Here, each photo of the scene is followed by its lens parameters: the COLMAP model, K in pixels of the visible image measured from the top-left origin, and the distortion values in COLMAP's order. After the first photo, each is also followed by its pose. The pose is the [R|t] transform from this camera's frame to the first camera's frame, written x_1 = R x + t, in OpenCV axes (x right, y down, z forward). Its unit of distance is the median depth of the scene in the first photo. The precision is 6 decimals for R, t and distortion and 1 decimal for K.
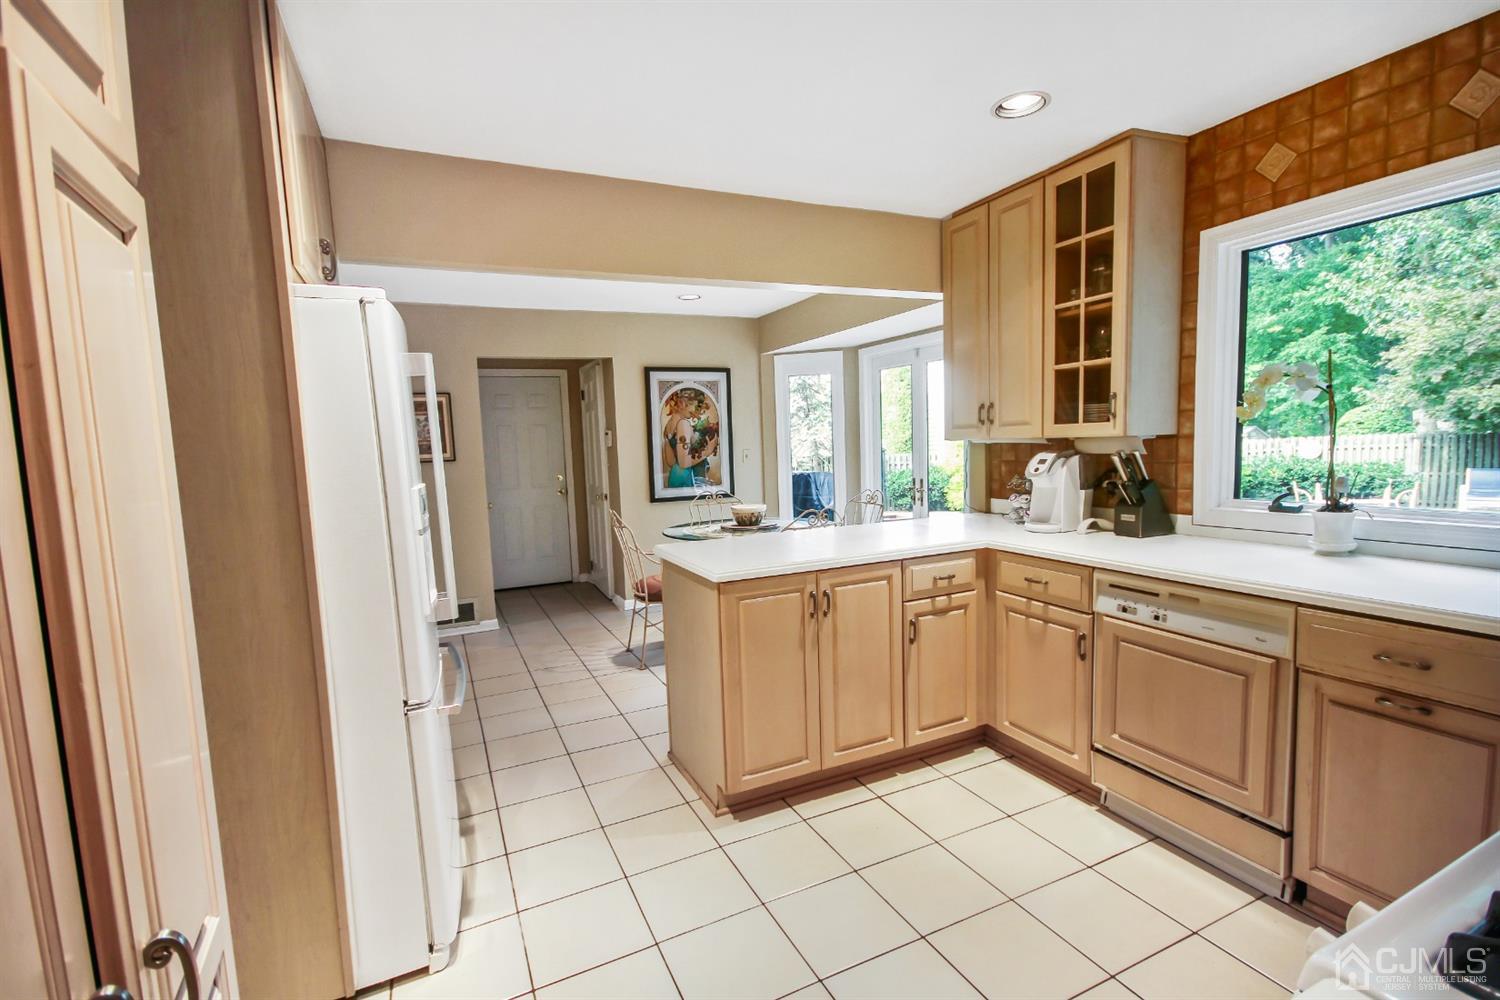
lens RADIAL K [[679.7, 0, 749.9], [0, 679.7, 507.5], [0, 0, 1]] dist [0.019814, -0.014685]
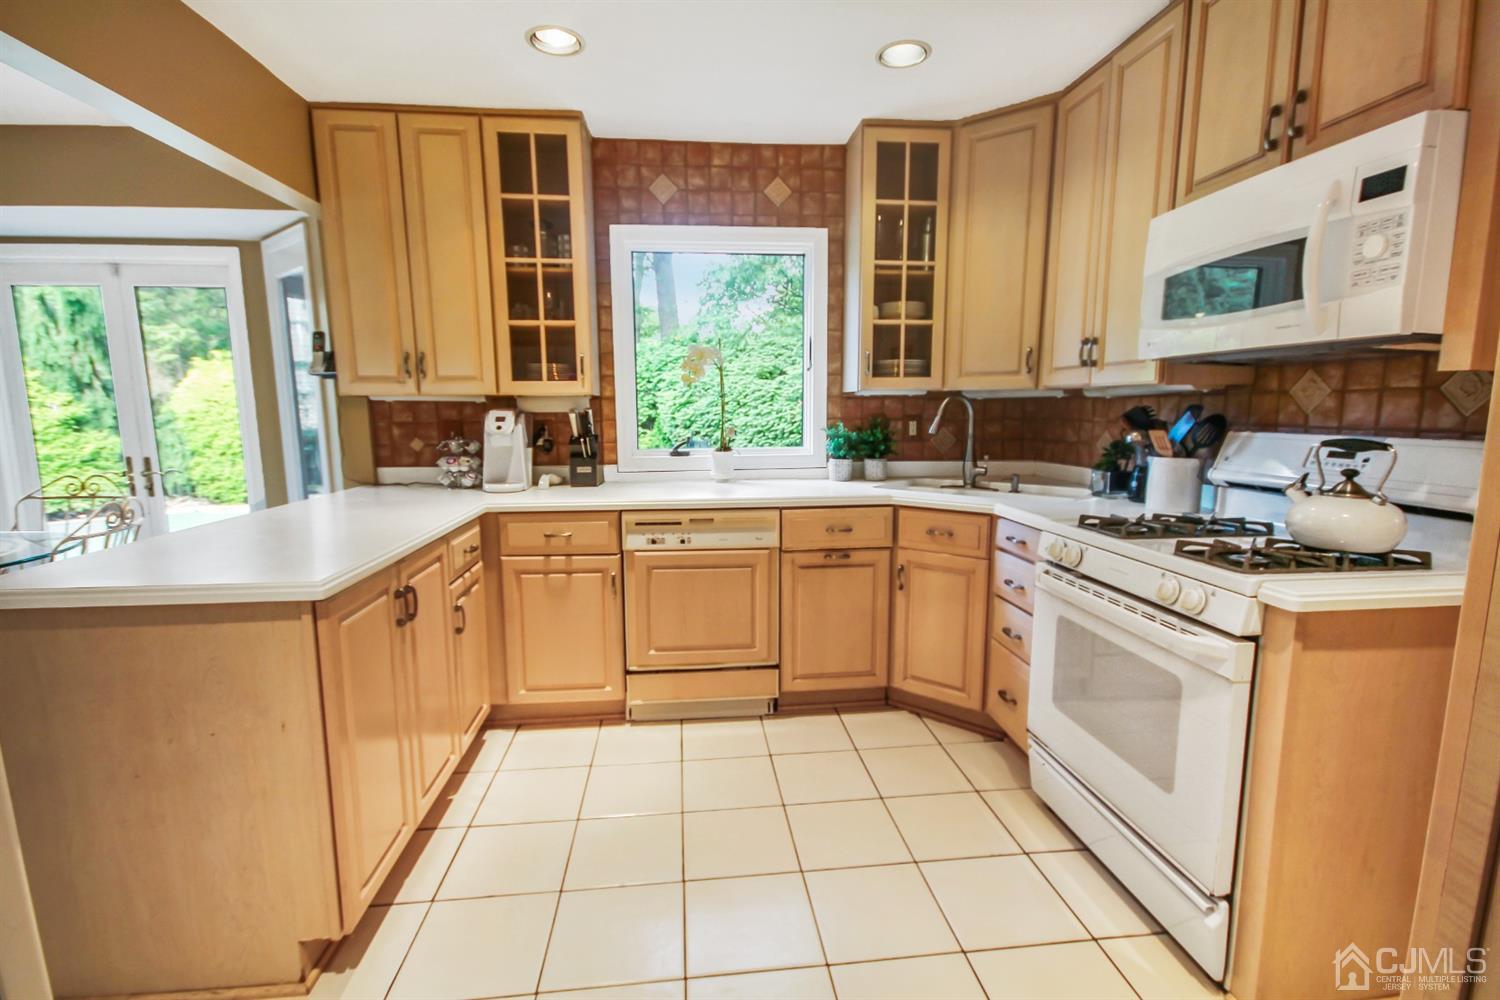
lens RADIAL K [[689.1, 0, 753.3], [0, 689.1, 509.3], [0, 0, 1]] dist [0.000619, 0.000039]
pose [[0.323154, -0.104232, 0.940589, -0.437817], [0.084414, 0.993129, 0.081052, 0.011627], [-0.942574, 0.053207, 0.329733, 0.393509]]
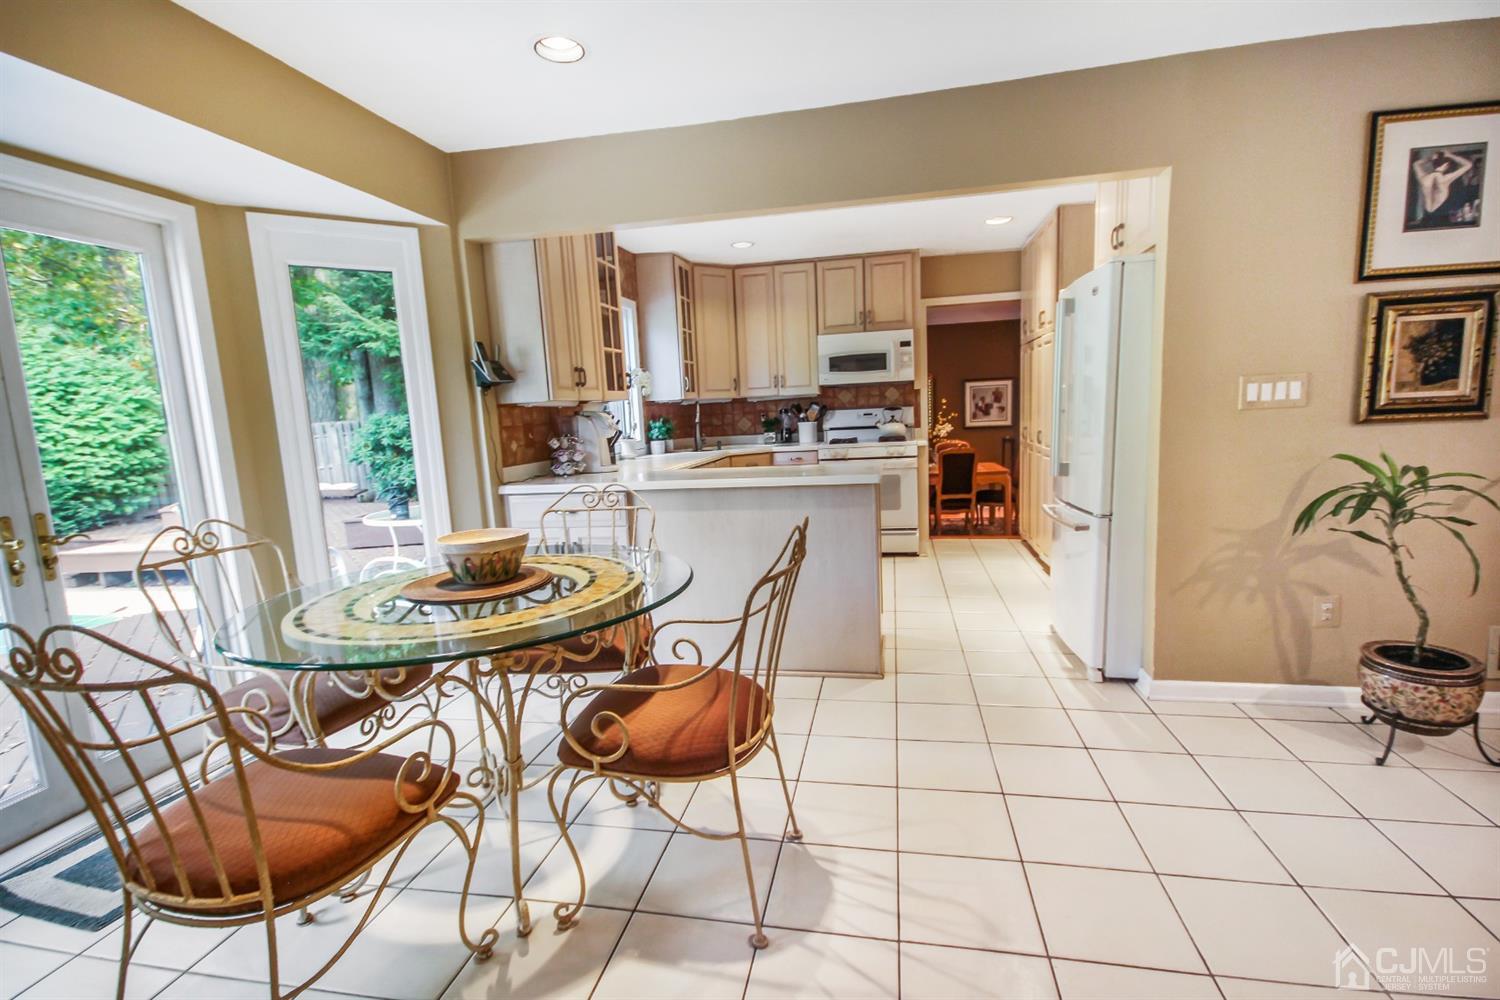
lens RADIAL K [[689.1, 0, 753.3], [0, 689.1, 509.3], [0, 0, 1]] dist [0.000619, 0.000039]
pose [[-0.799575, -0.011380, 0.600458, -0.683723], [0.135166, 0.970759, 0.198386, -0.139180], [-0.585158, 0.239786, -0.774657, 2.161799]]
